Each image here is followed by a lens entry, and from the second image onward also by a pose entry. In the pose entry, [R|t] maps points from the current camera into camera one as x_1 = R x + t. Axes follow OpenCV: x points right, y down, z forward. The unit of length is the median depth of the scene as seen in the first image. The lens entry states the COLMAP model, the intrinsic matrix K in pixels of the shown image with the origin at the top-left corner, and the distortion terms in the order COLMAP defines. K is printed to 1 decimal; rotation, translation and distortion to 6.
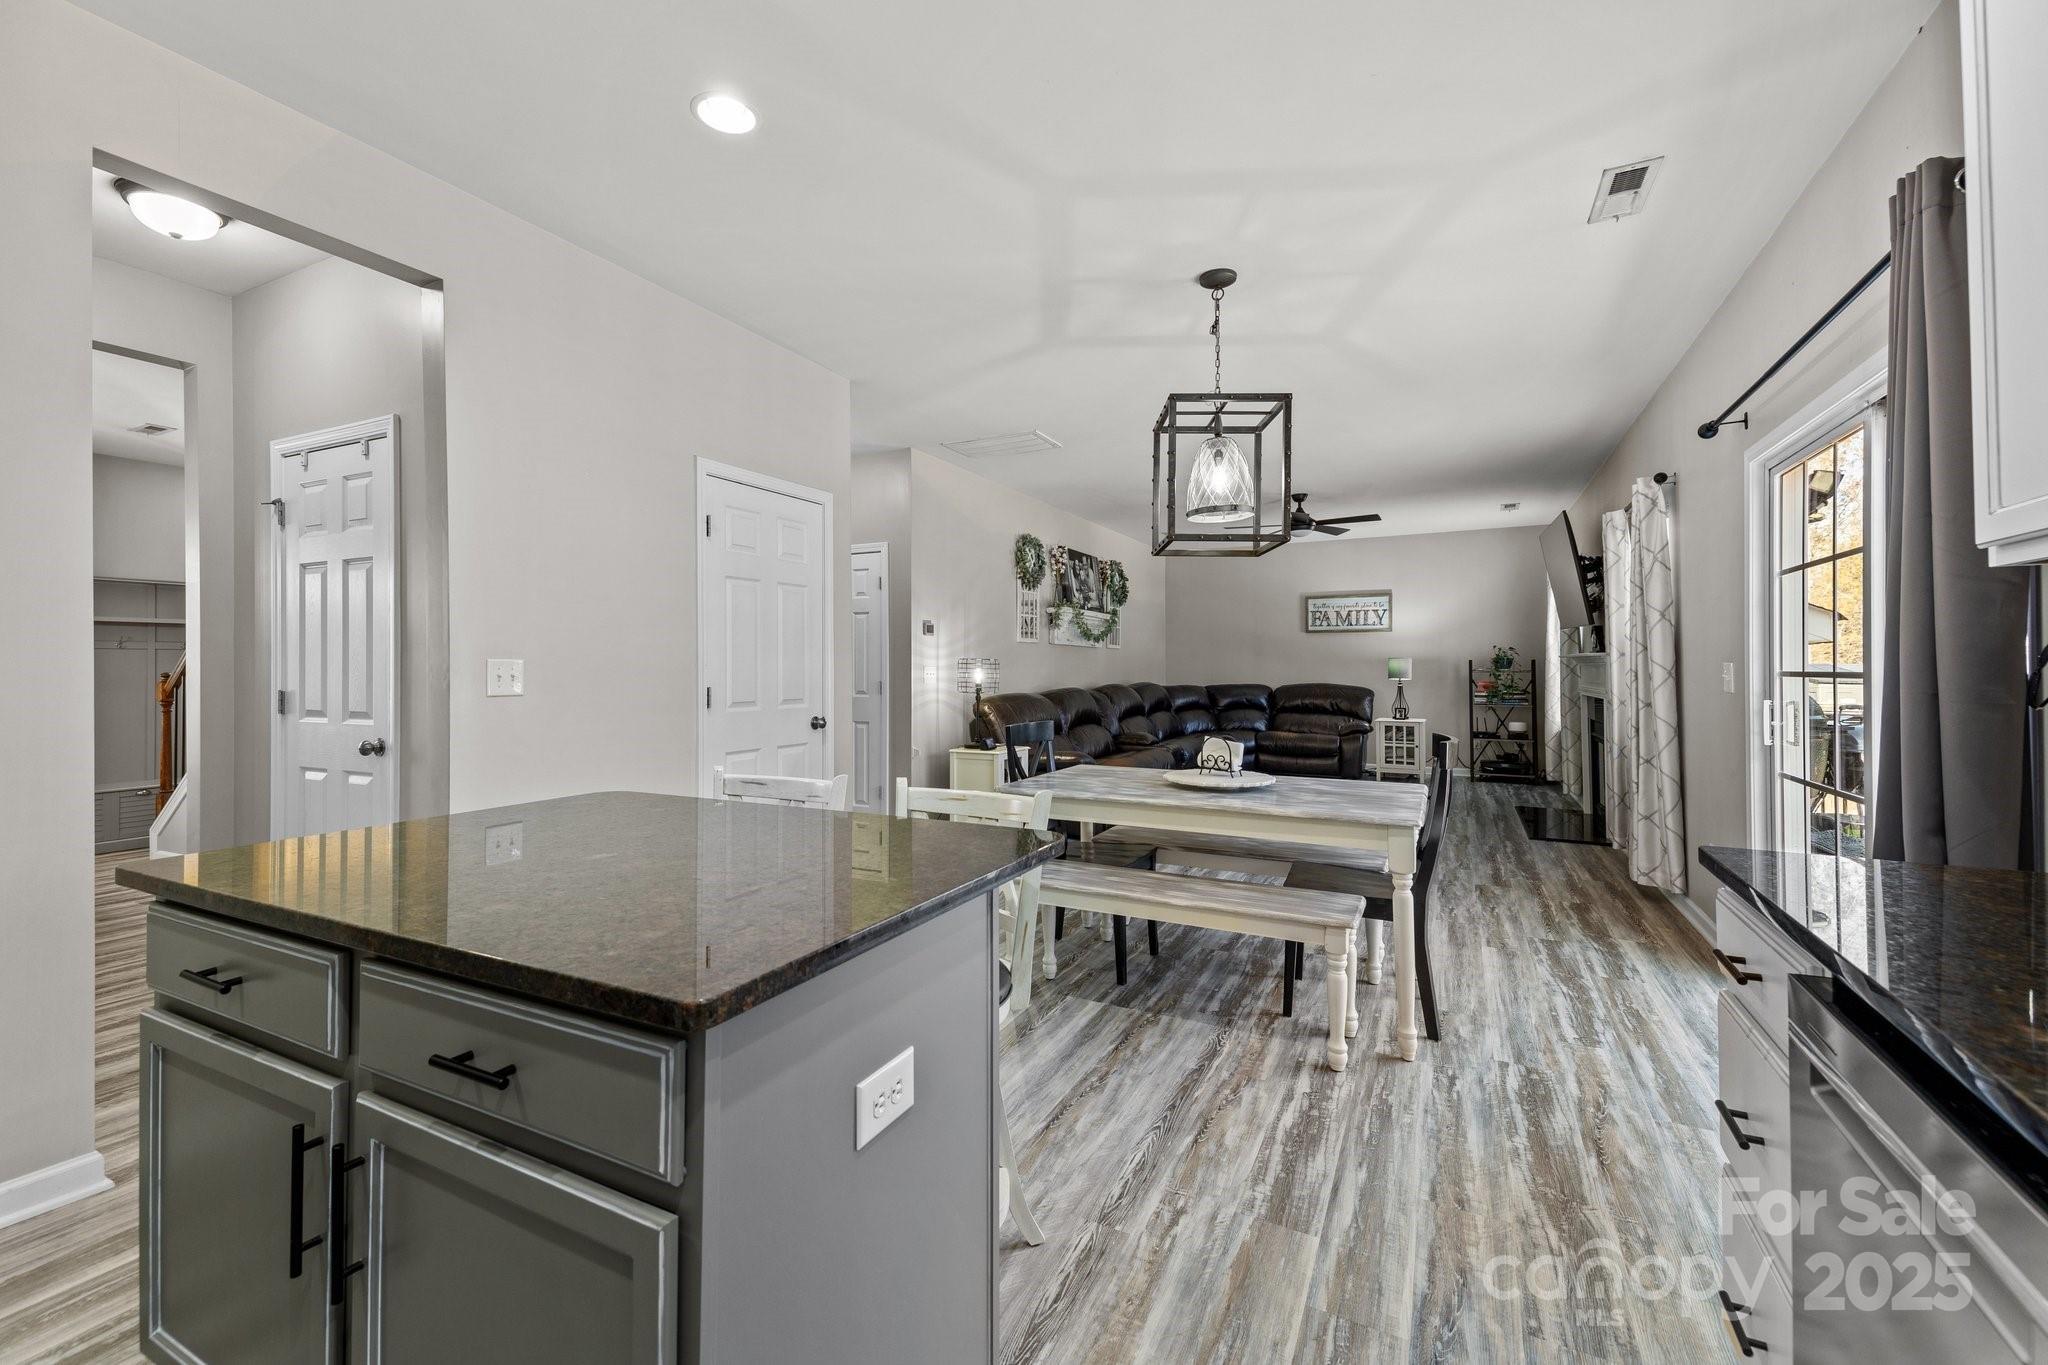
lens RADIAL K [[835.8, 0, 1032.4], [0, 835.8, 589.9], [0, 0, 1]] dist [0.025139, -0.000404]
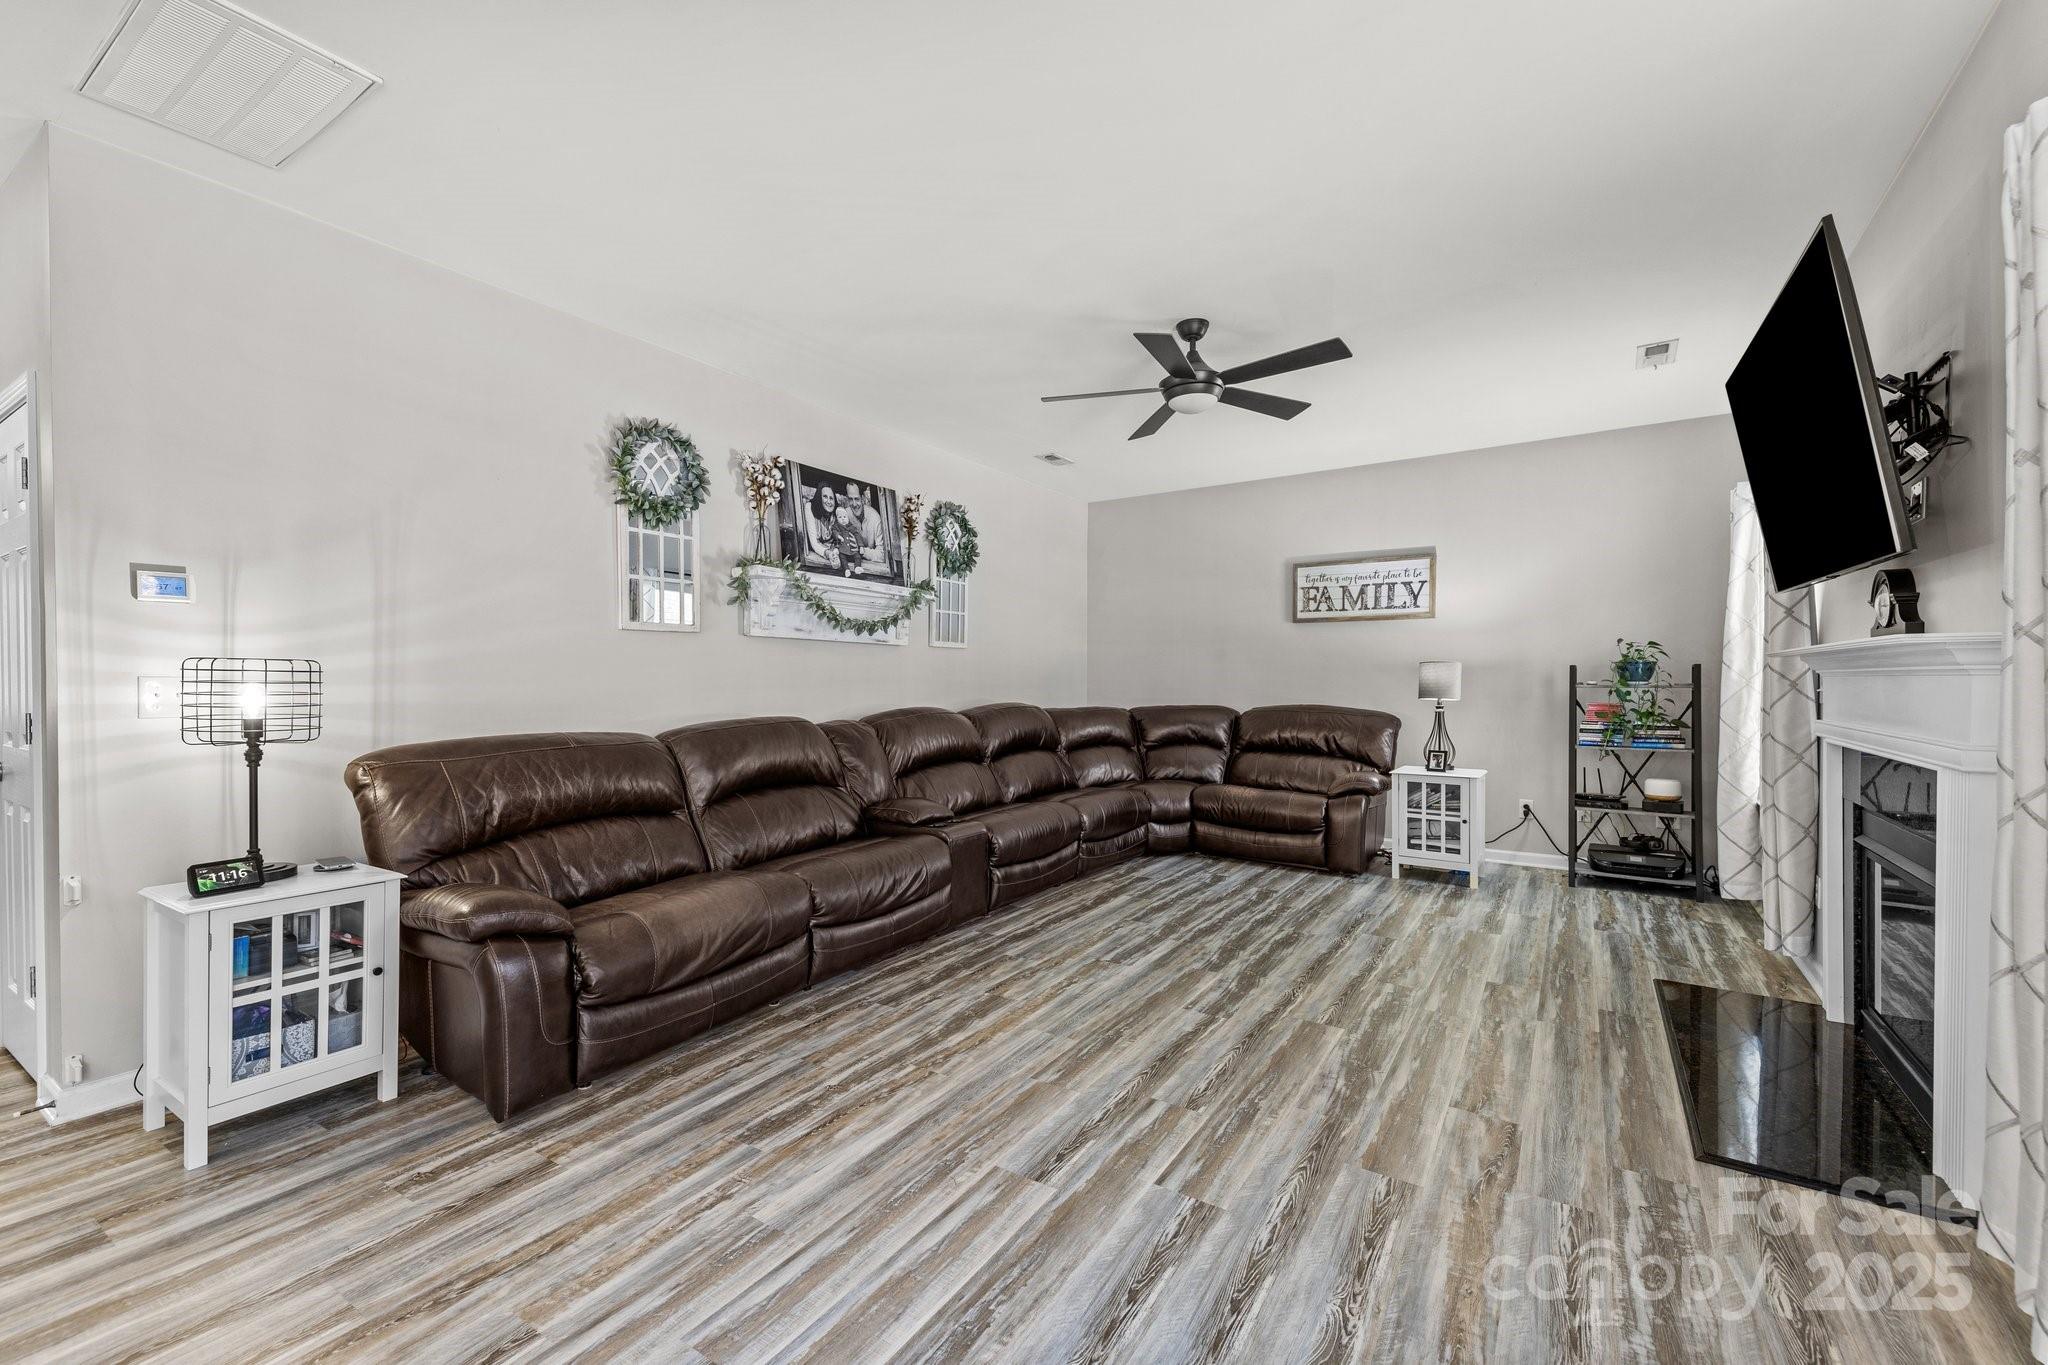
lens RADIAL K [[835.8, 0, 1032.6], [0, 835.8, 645.2], [0, 0, 1]] dist [0.025139, -0.000404]
pose [[0.994408, -0.003228, -0.105557, 0.224123], [0.009142, 0.998411, 0.055596, 0.035449], [0.105209, -0.056250, 0.992858, 0.409870]]
